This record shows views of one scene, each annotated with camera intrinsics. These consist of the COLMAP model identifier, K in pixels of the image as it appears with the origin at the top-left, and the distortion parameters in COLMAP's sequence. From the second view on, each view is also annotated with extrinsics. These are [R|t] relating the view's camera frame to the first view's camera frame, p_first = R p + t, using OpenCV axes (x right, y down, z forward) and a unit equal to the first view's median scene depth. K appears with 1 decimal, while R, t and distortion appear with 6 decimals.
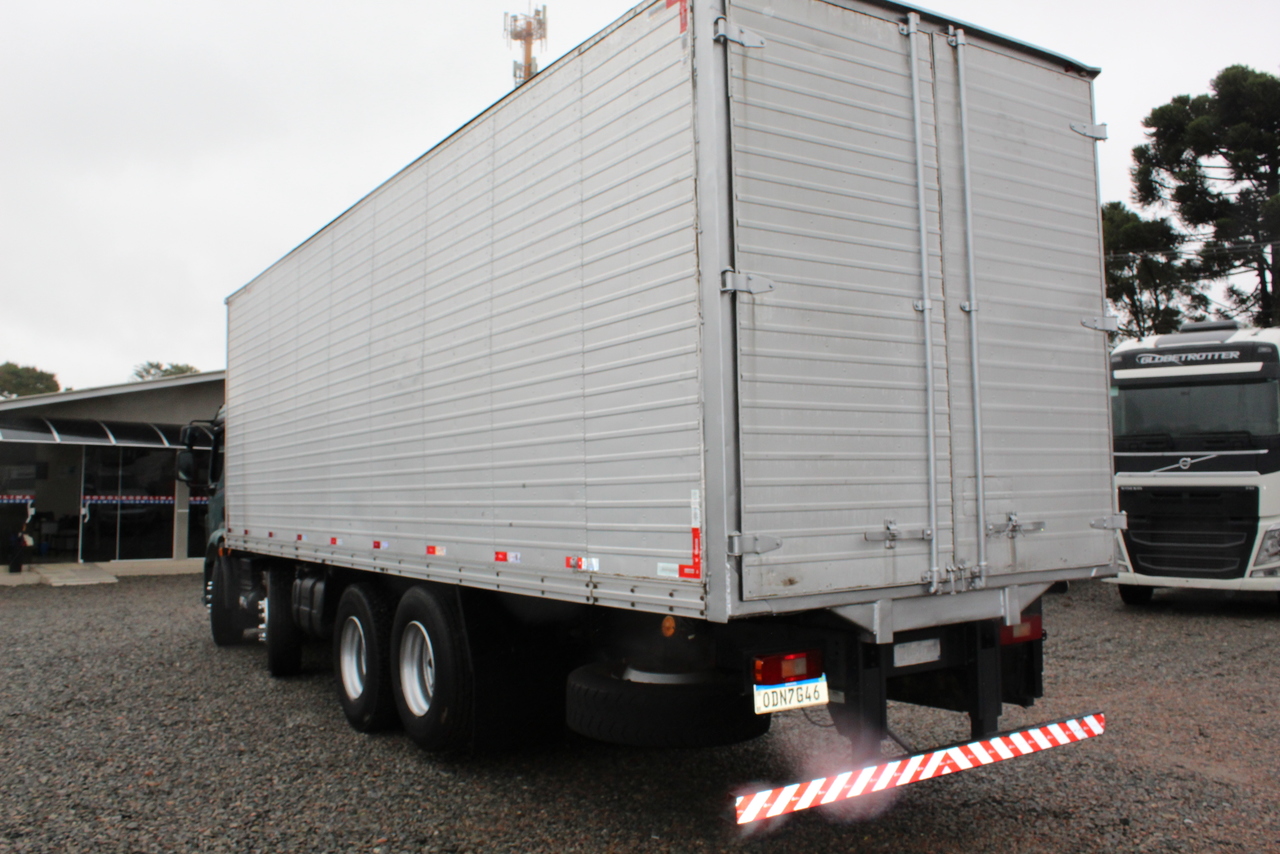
lens RADIAL K [[1098.7, 0, 641.0], [0, 1098.7, 424.1], [0, 0, 1]] dist [-0.031840, -0.000099]
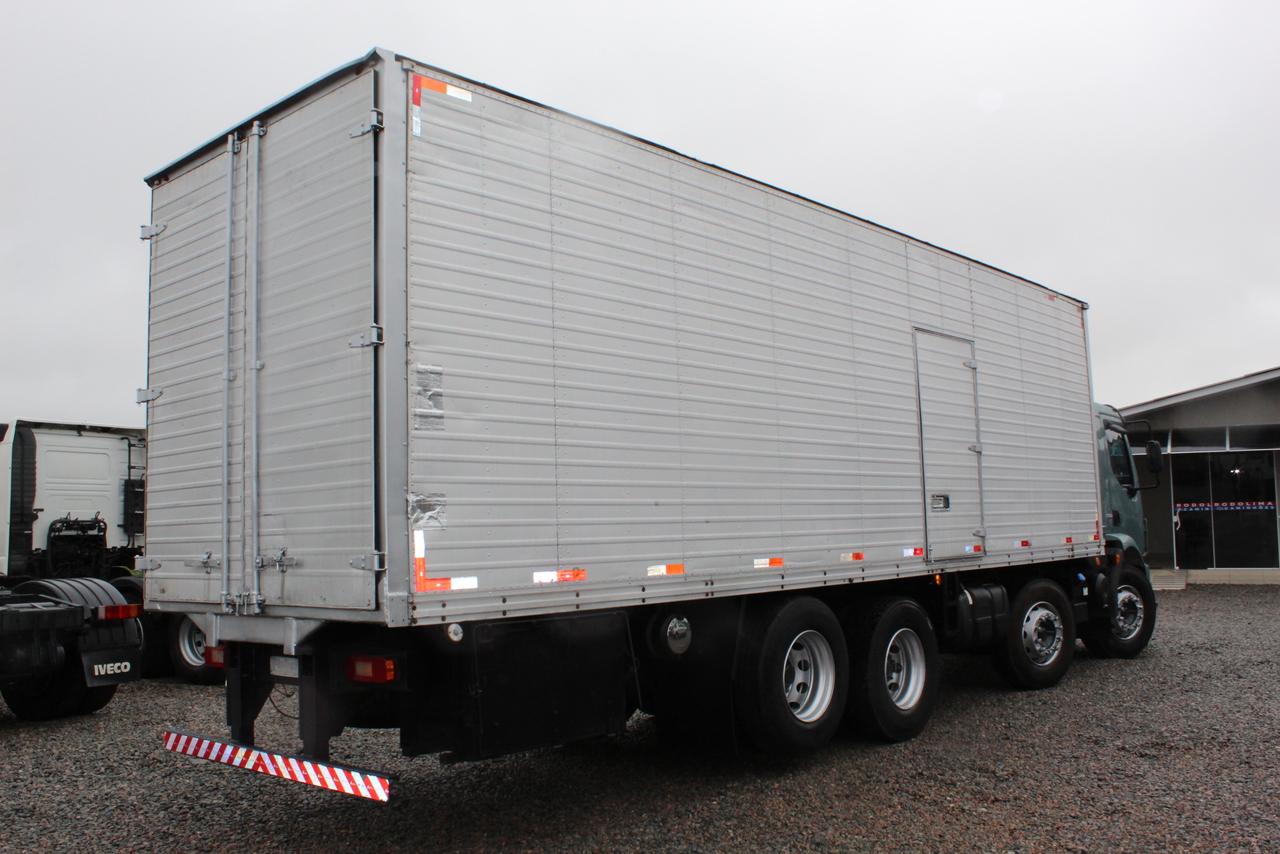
lens RADIAL K [[1103.7, 0, 637.7], [0, 1103.7, 423.6], [0, 0, 1]] dist [-0.075206, 0.007152]
pose [[0.246734, -0.084060, -0.965431, 1.367189], [0.084625, 0.994294, -0.064945, 0.055291], [0.965381, -0.065675, 0.252439, 1.006950]]
